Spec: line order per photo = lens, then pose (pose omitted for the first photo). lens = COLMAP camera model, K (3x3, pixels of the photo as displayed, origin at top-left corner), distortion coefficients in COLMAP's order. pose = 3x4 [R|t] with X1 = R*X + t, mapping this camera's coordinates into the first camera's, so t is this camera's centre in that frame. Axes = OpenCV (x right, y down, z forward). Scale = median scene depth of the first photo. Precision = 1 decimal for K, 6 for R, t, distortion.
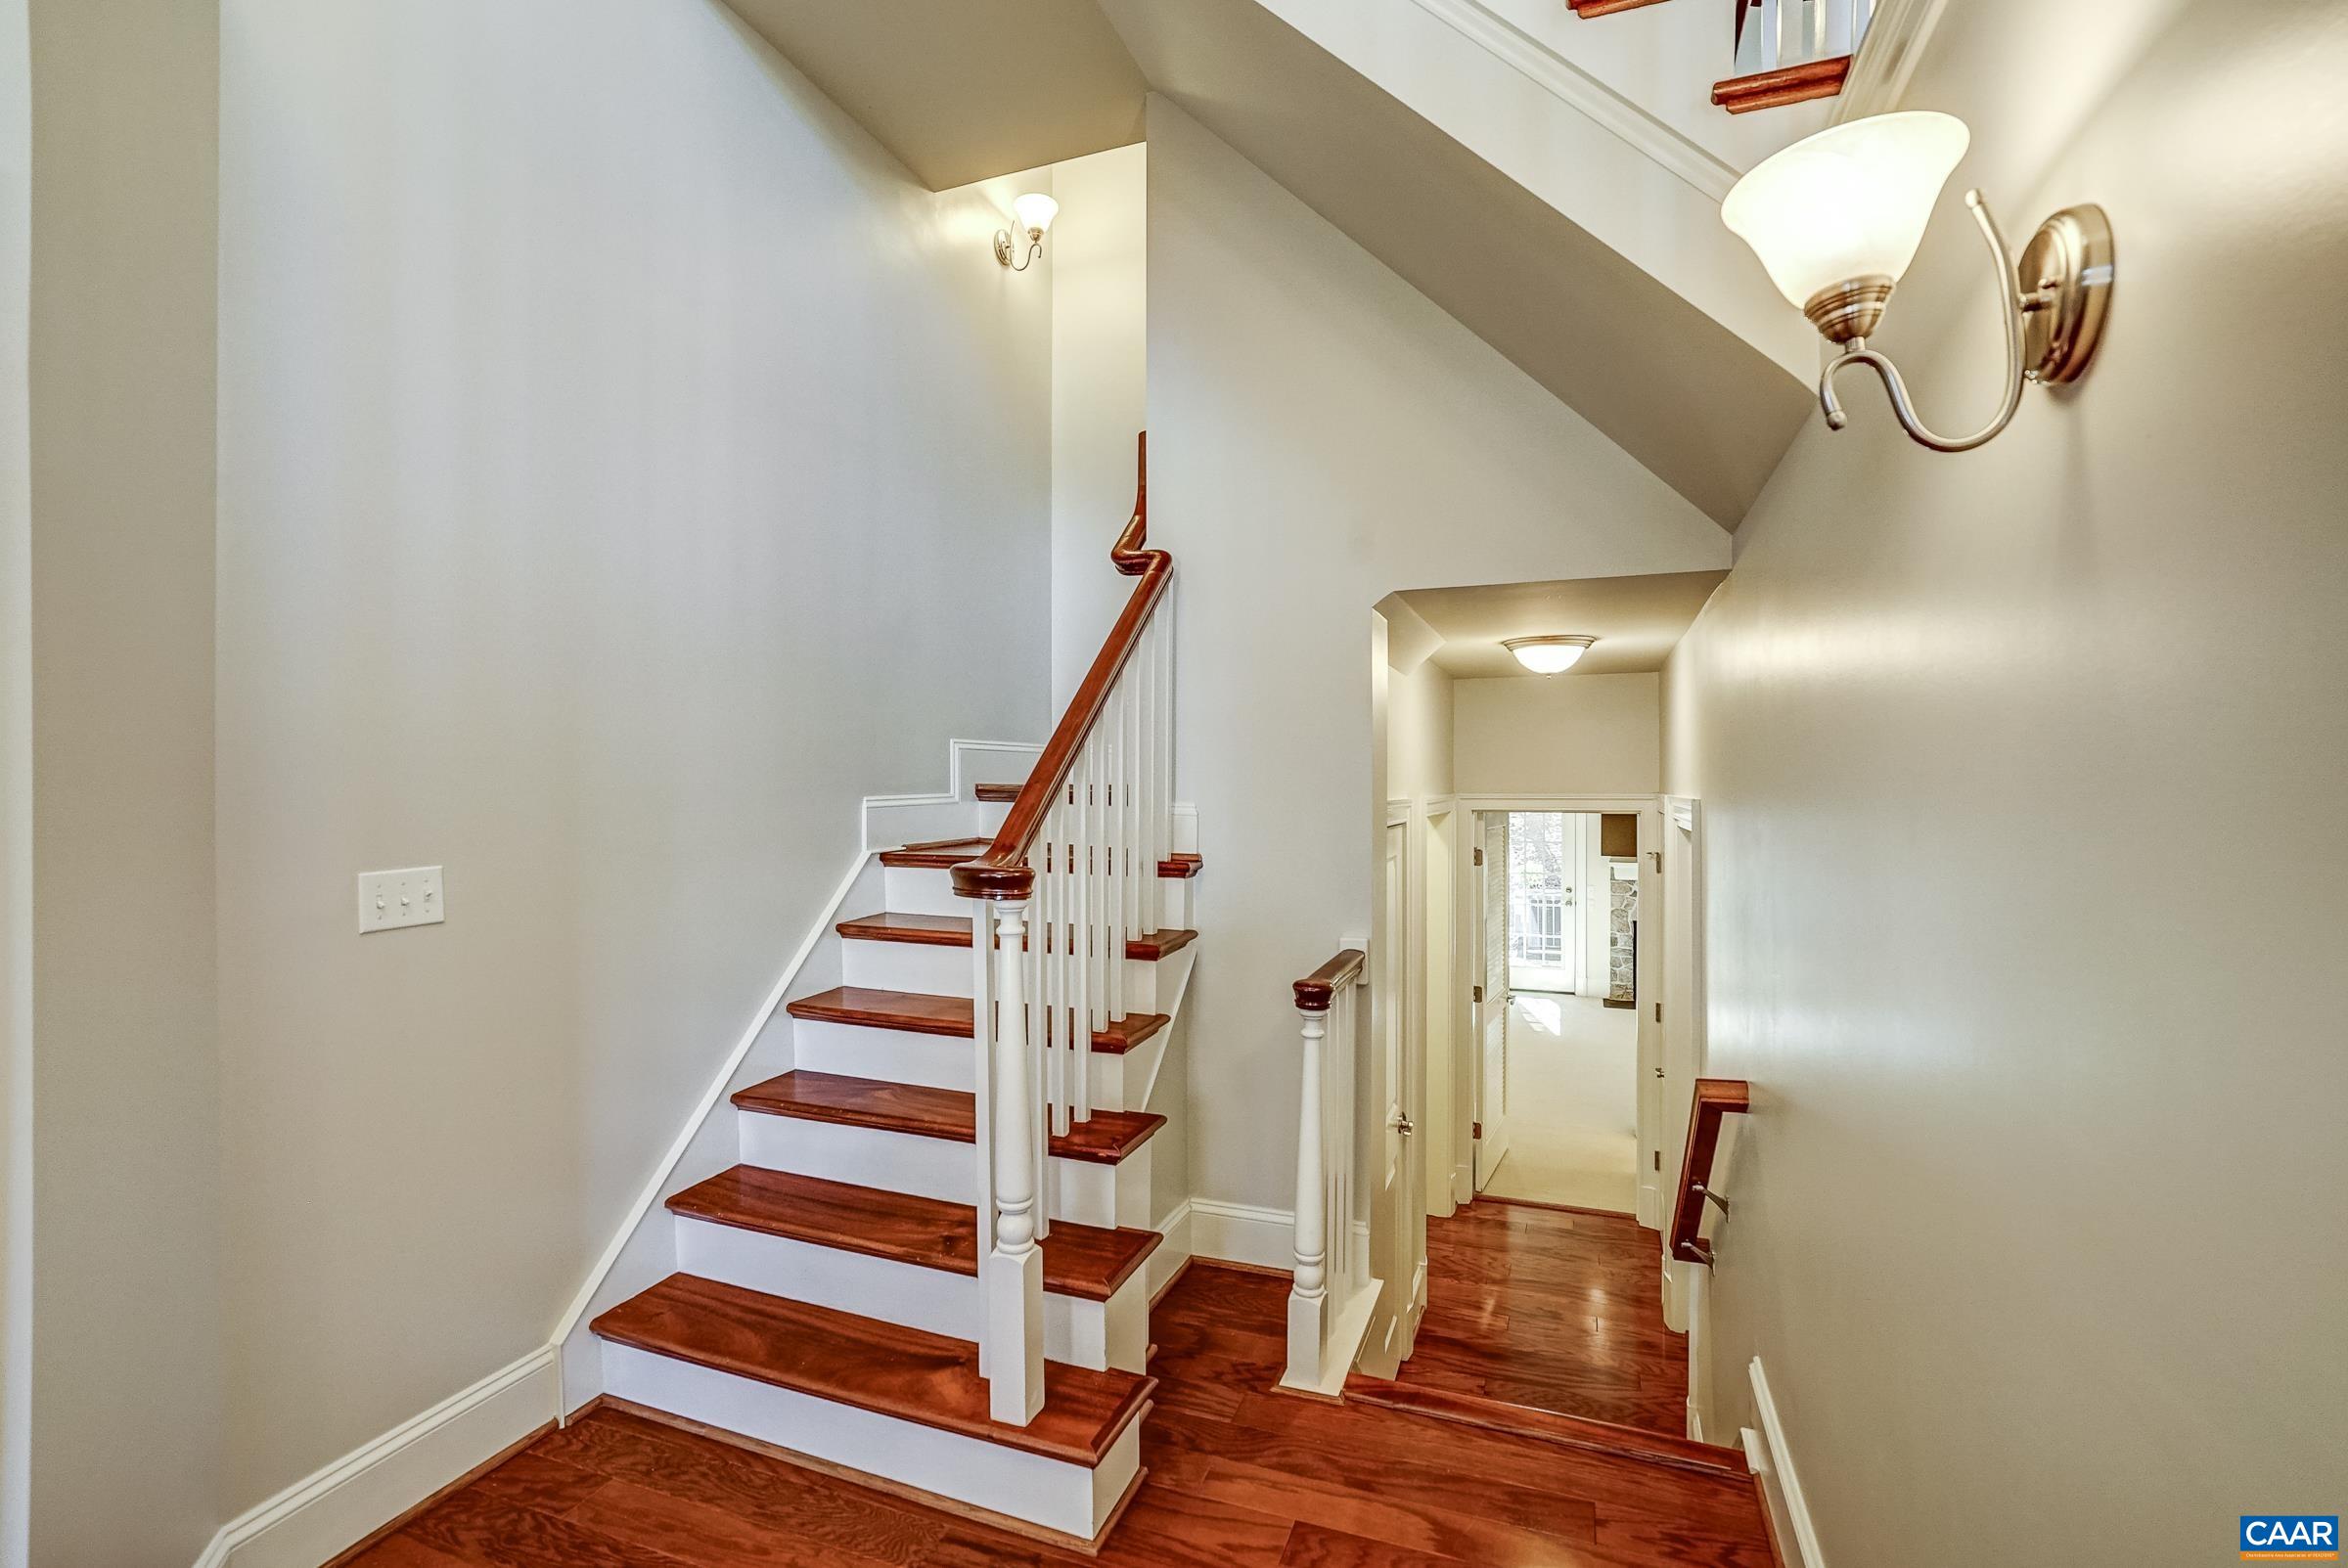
lens RADIAL K [[1079.2, 0, 1167.8], [0, 1079.2, 775.1], [0, 0, 1]] dist [-0.044789, 0.033391]
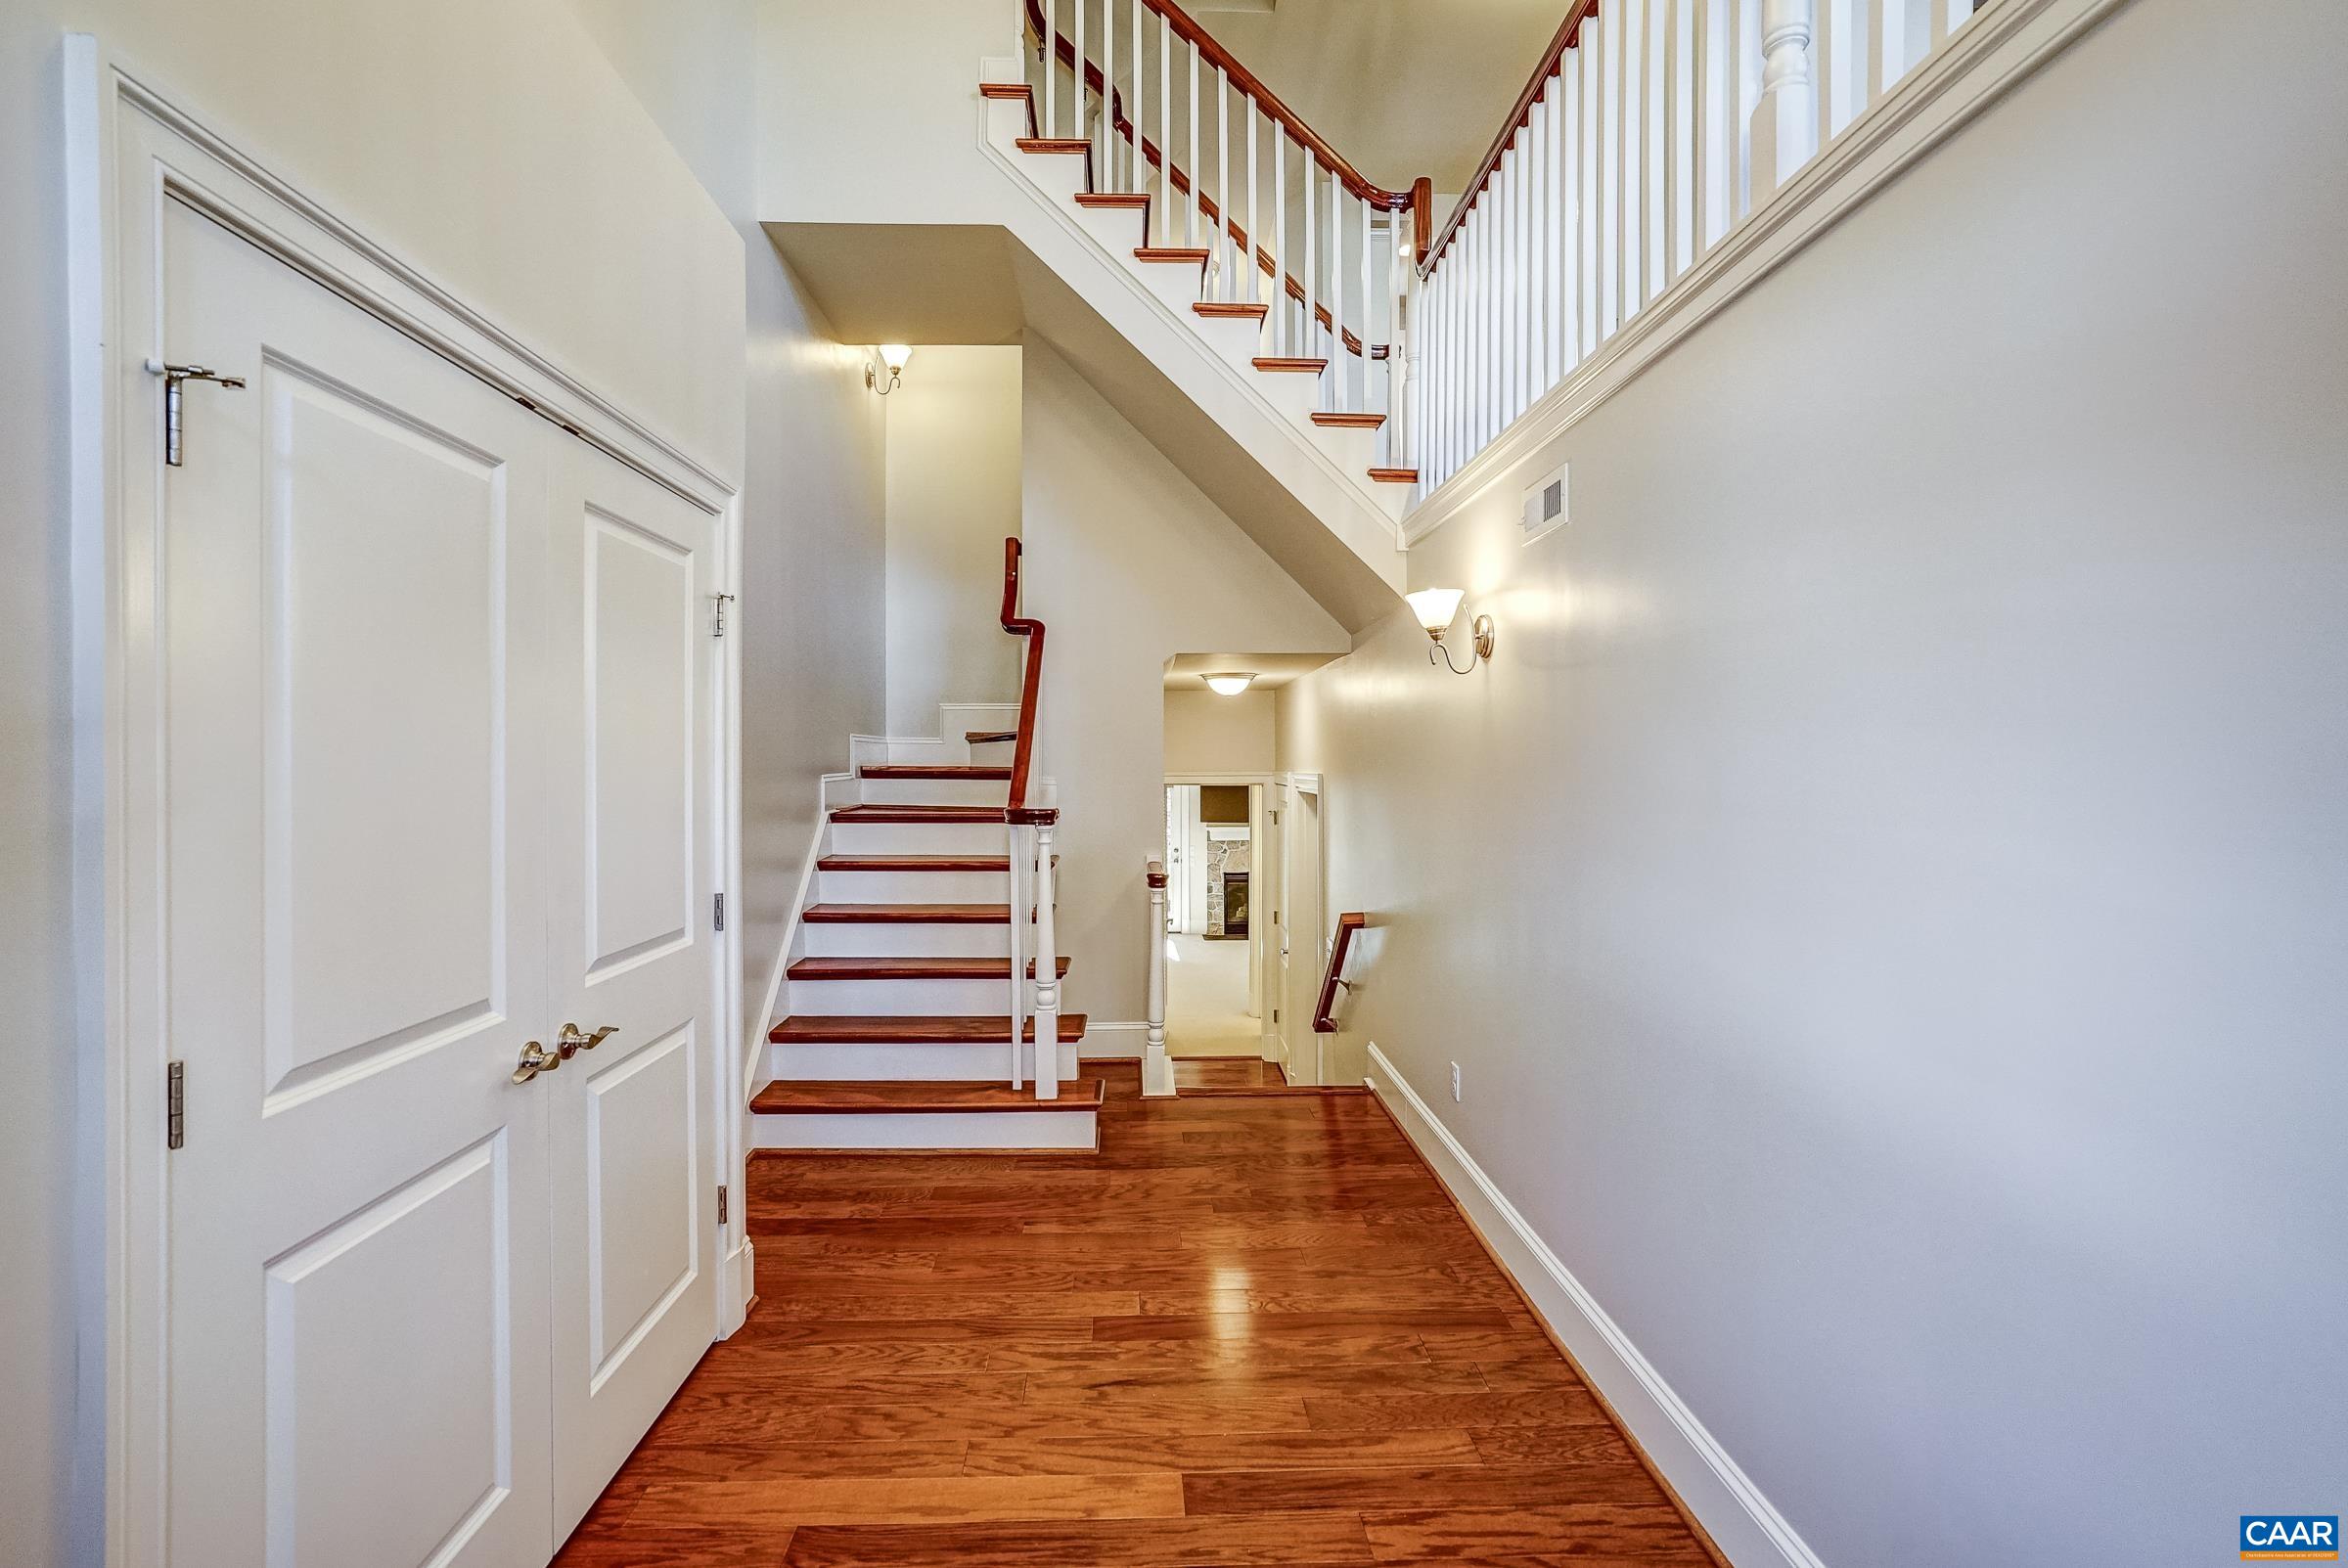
lens RADIAL K [[1102.7, 0, 1161.8], [0, 1102.7, 754.4], [0, 0, 1]] dist [-0.000557, 0.000705]
pose [[0.920460, 0.000614, 0.390837, -0.546708], [0.000476, 0.999996, -0.002692, -0.004730], [-0.390837, 0.002664, 0.920456, -0.676367]]
